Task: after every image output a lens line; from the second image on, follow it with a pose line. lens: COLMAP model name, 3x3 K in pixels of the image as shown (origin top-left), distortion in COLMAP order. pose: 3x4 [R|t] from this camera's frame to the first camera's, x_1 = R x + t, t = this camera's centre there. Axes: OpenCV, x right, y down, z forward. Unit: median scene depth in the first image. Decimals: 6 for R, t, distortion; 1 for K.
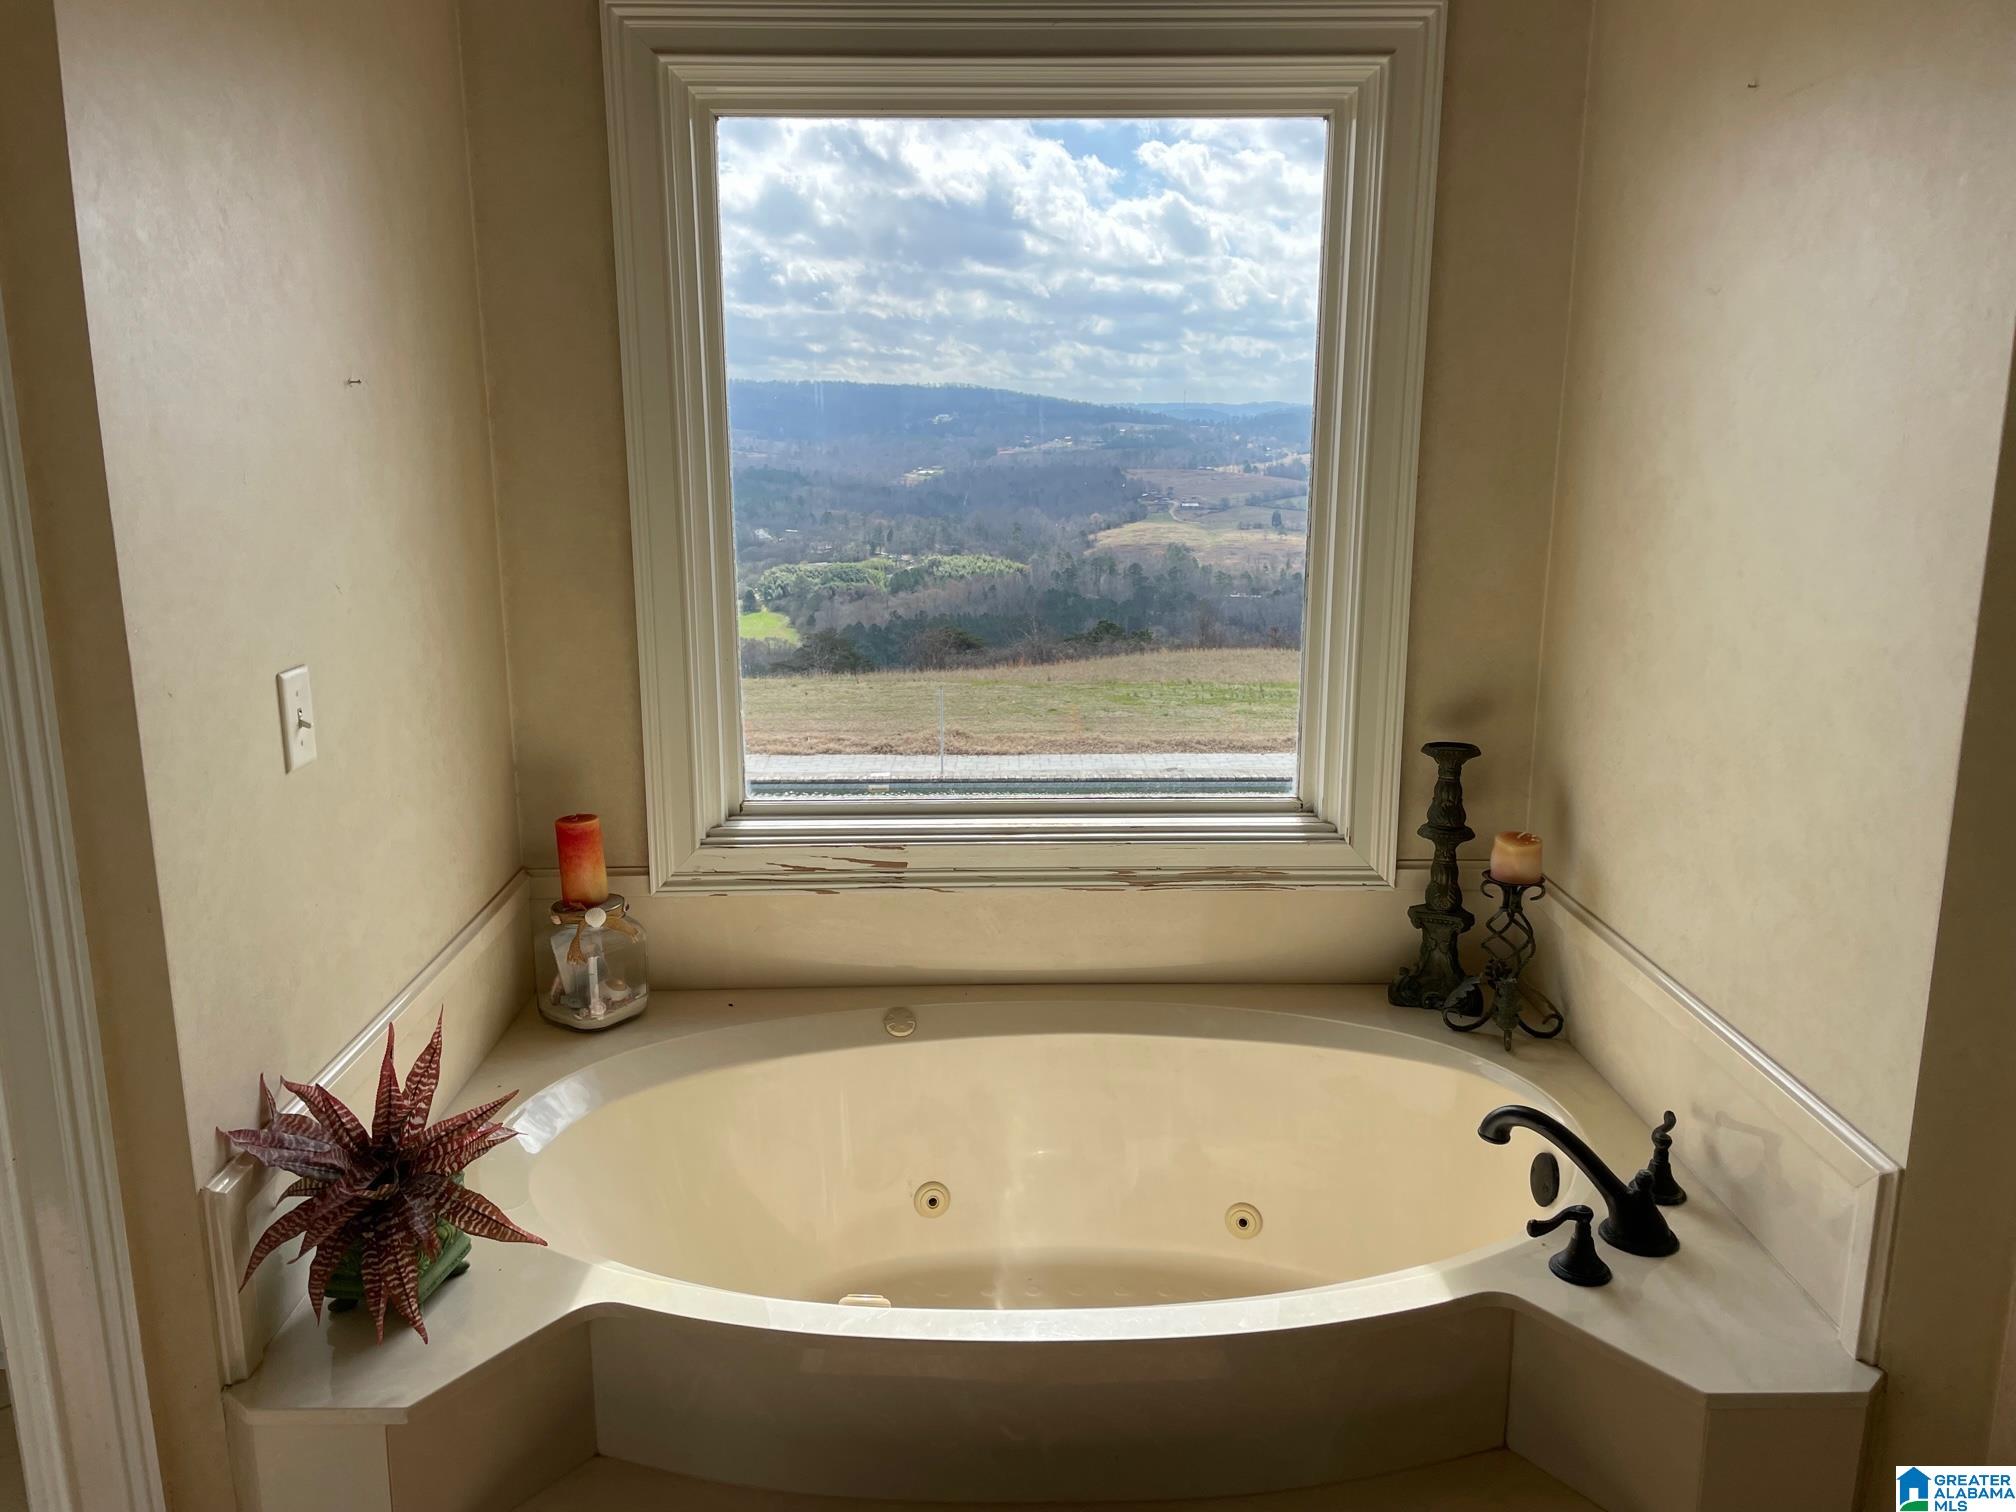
lens RADIAL K [[1522.0, 0, 1003.5], [0, 1522.0, 753.7], [0, 0, 1]] dist [0.087700, -0.111366]
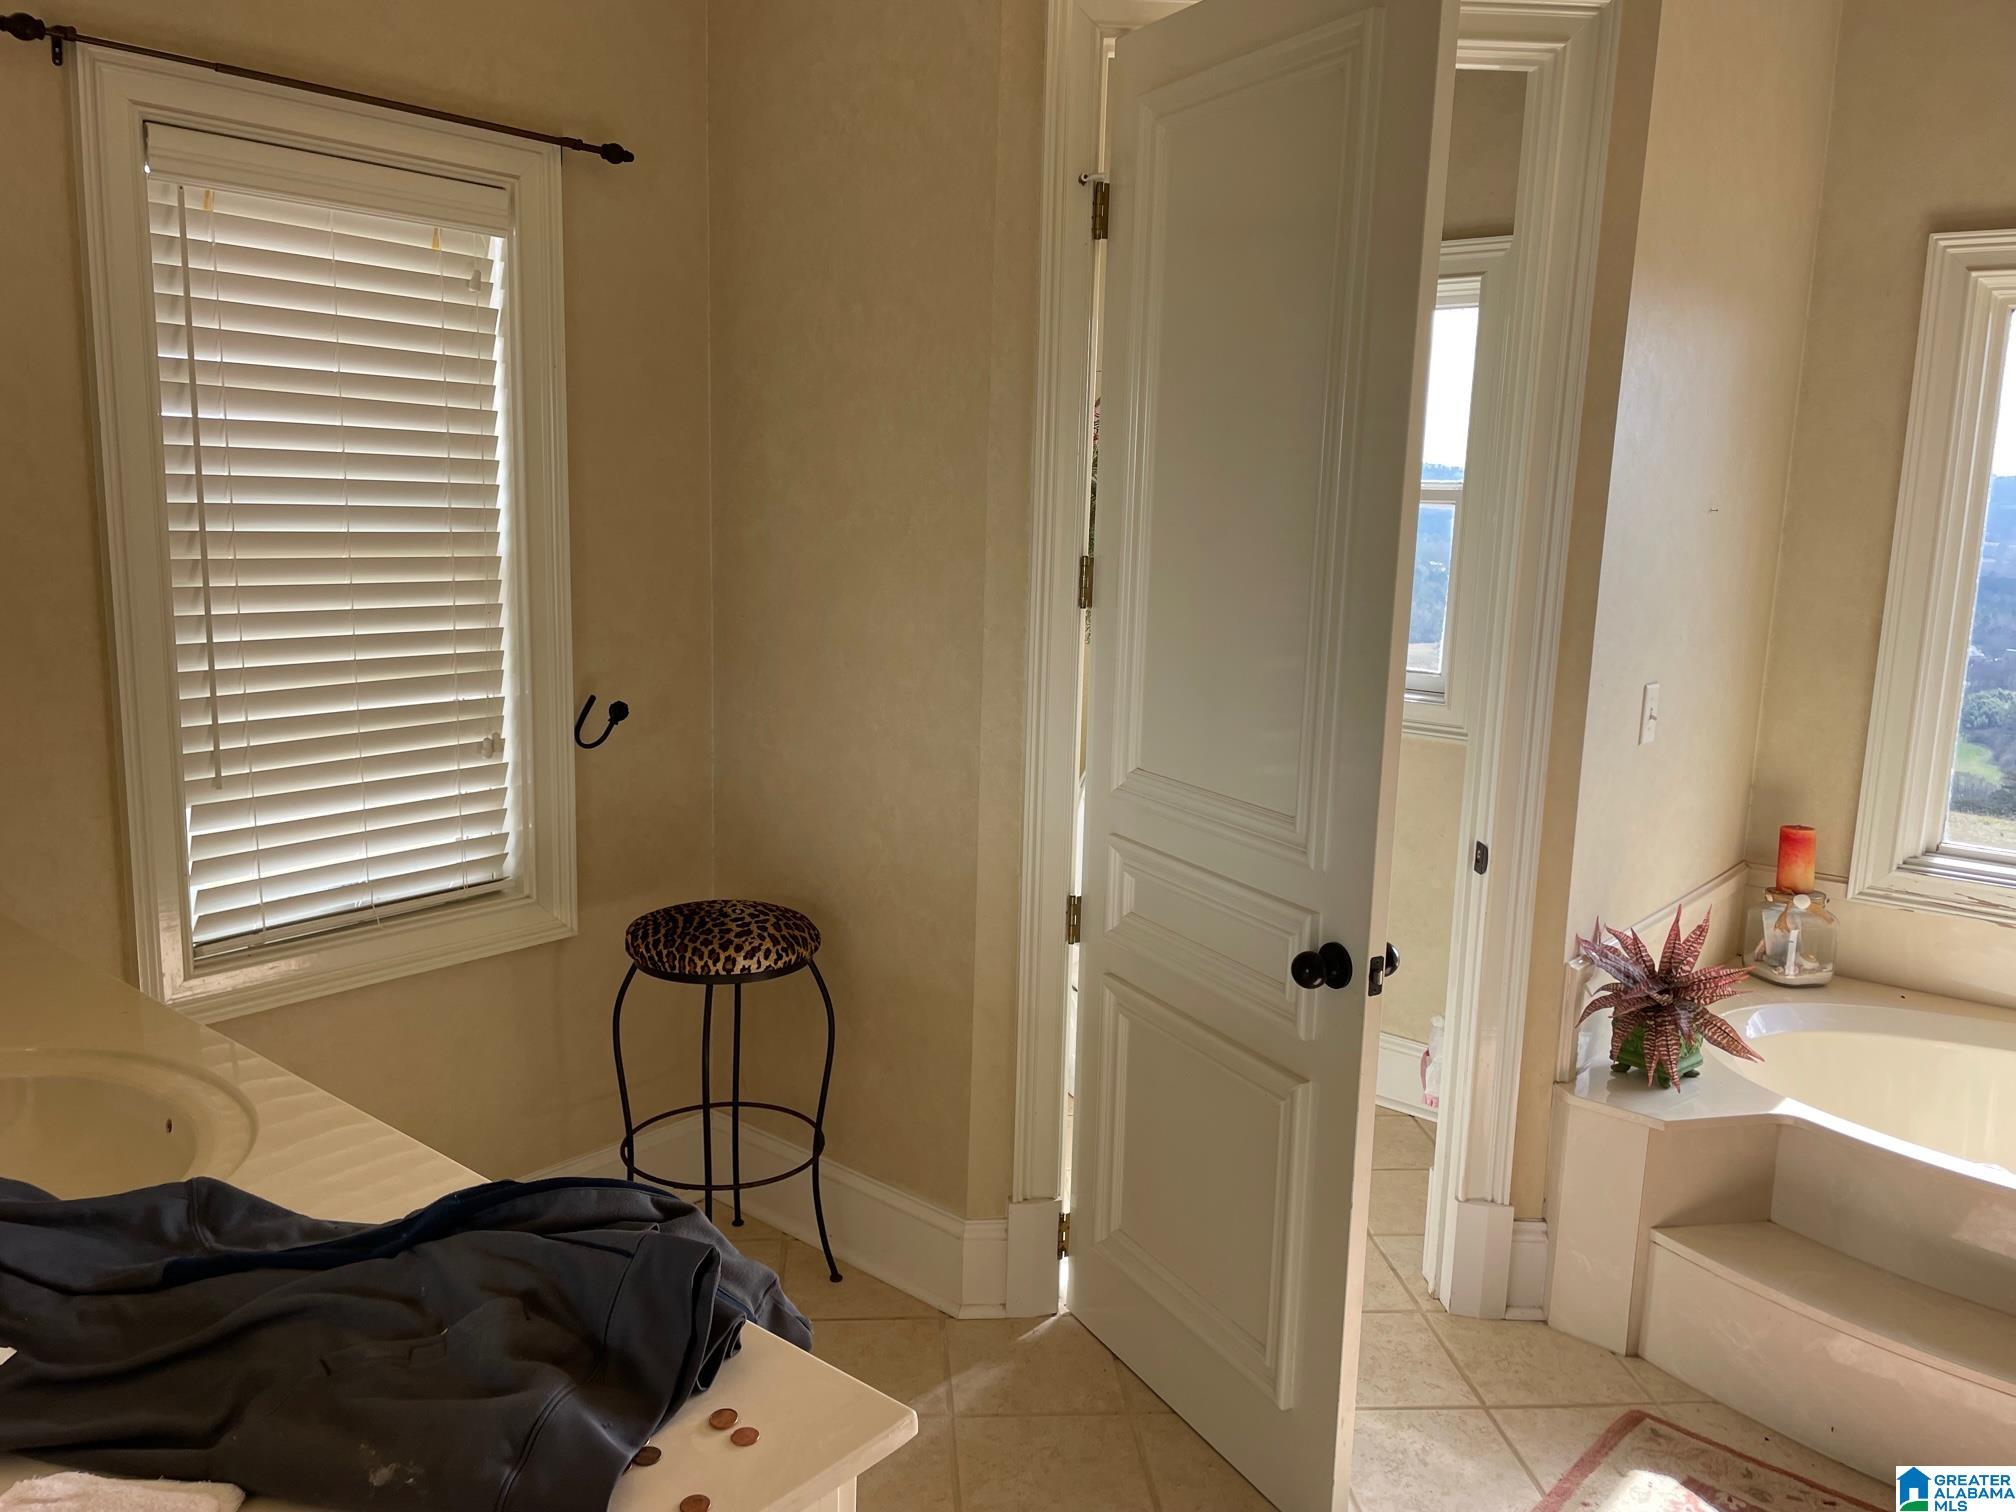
lens RADIAL K [[1522.0, 0, 989.1], [0, 1522.0, 745.5], [0, 0, 1]] dist [0.087700, -0.111366]
pose [[0.747843, 0.133627, -0.650288, 0.062664], [-0.173370, 0.984852, 0.002997, 0.090188], [0.640838, 0.110499, 0.759682, -0.491083]]
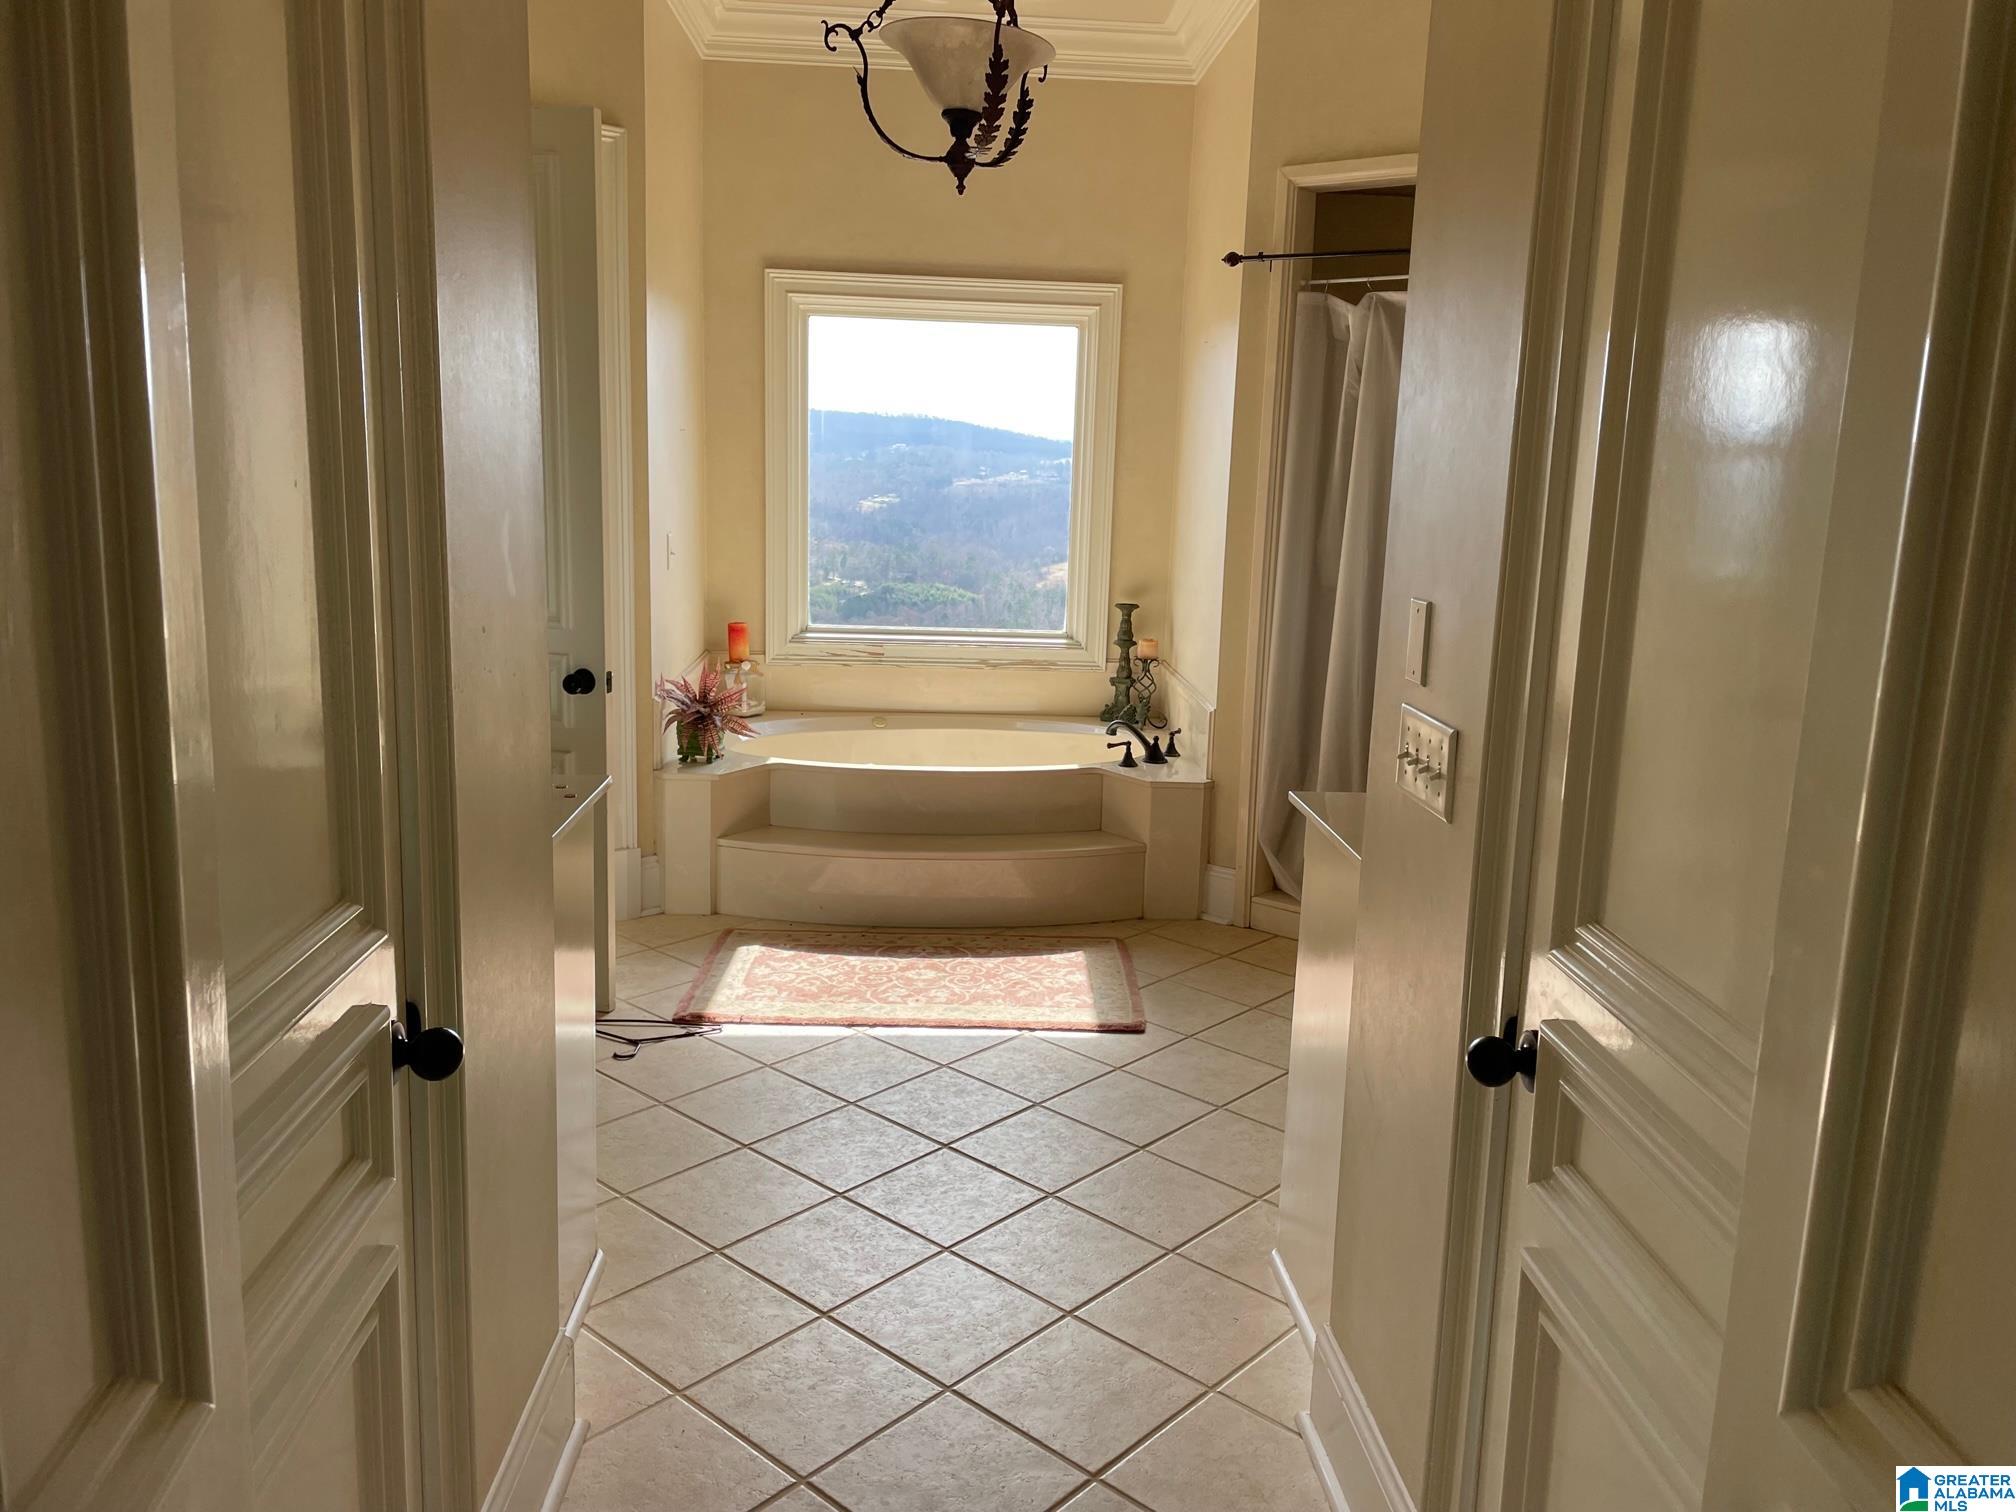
lens RADIAL K [[1522.0, 0, 1040.9], [0, 1522.0, 732.6], [0, 0, 1]] dist [0.087700, -0.111366]
pose [[0.998009, 0.025907, 0.057513, 0.040188], [-0.023945, 0.999116, -0.034553, 0.268872], [-0.058357, 0.033107, 0.997747, -1.249341]]
